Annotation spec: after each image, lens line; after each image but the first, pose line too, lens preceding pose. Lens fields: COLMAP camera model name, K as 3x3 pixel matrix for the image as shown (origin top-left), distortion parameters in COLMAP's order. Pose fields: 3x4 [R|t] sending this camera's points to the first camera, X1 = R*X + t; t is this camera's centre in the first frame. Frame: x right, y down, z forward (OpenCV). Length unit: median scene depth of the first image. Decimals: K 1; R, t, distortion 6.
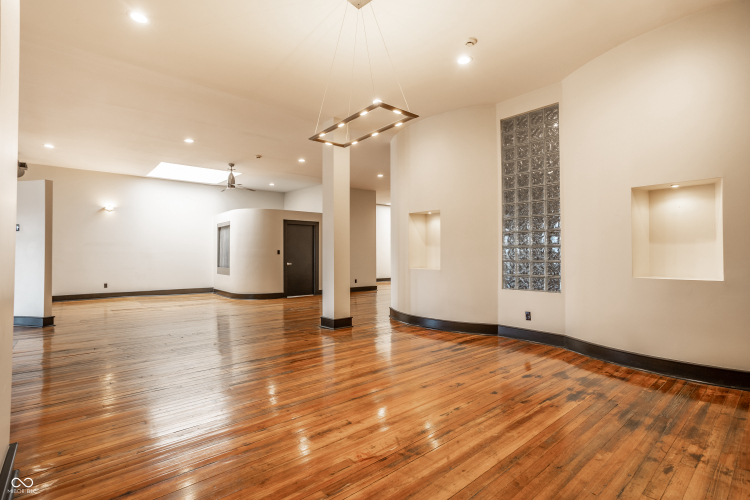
lens RADIAL K [[361.2, 0, 372.7], [0, 361.2, 248.1], [0, 0, 1]] dist [-0.036690, 0.012898]
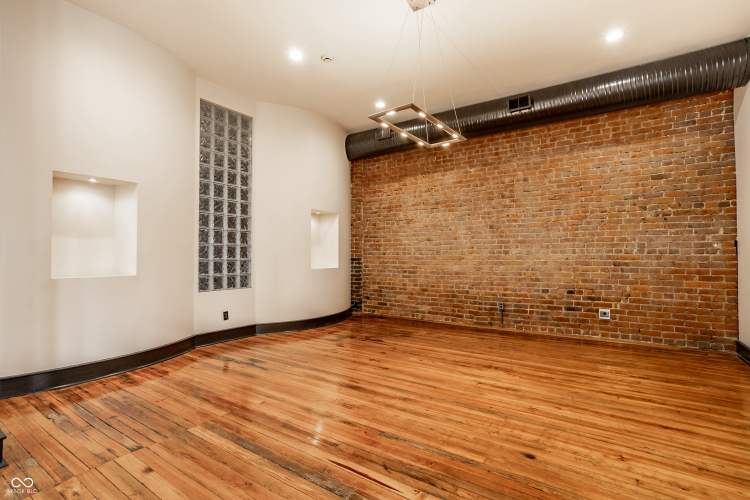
lens RADIAL K [[361.2, 0, 363.6], [0, 361.2, 250.5], [0, 0, 1]] dist [-0.036690, 0.012898]
pose [[-0.250590, 0.013764, 0.967996, -0.620959], [-0.018404, 0.999650, -0.018978, 0.022764], [-0.967918, -0.022571, -0.250249, 0.889385]]
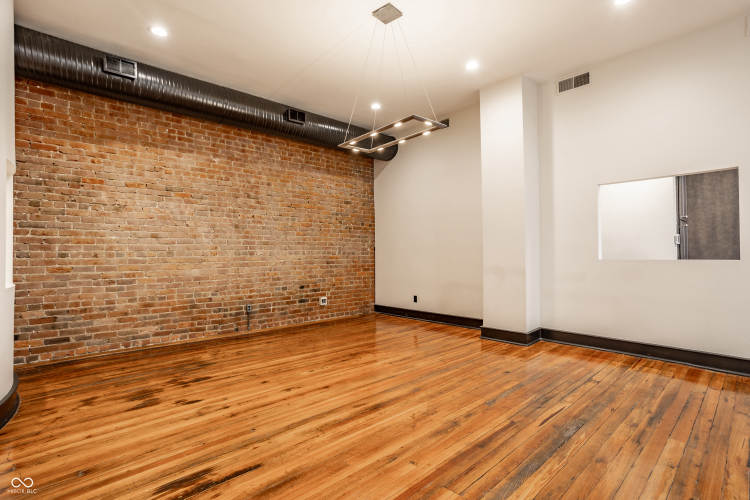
lens RADIAL K [[361.2, 0, 372.7], [0, 361.2, 251.9], [0, 0, 1]] dist [-0.036690, 0.012898]
pose [[-0.999366, 0.008810, -0.034492, 0.030193], [0.009751, 0.999582, -0.027205, 0.027761], [0.034238, -0.027524, -0.999035, 1.306021]]
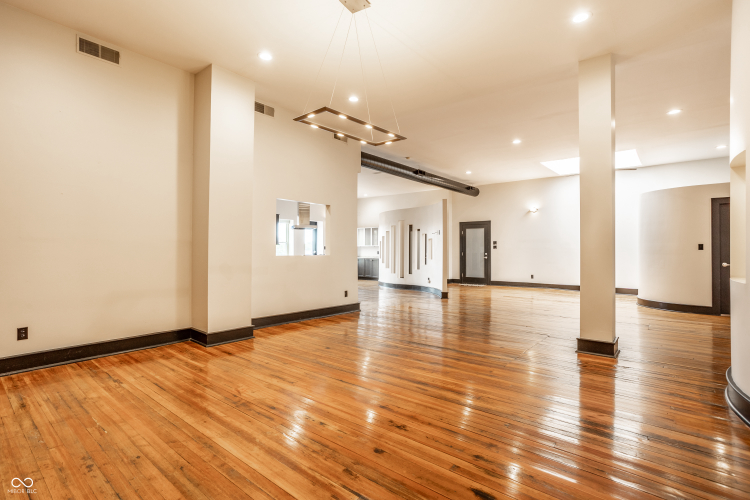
lens RADIAL K [[361.2, 0, 367.6], [0, 361.2, 252.7], [0, 0, 1]] dist [-0.036690, 0.012898]
pose [[0.168388, 0.008024, -0.985688, 0.626739], [0.015421, 0.999823, 0.010774, 0.010499], [0.985600, -0.017015, 0.168234, 0.540554]]
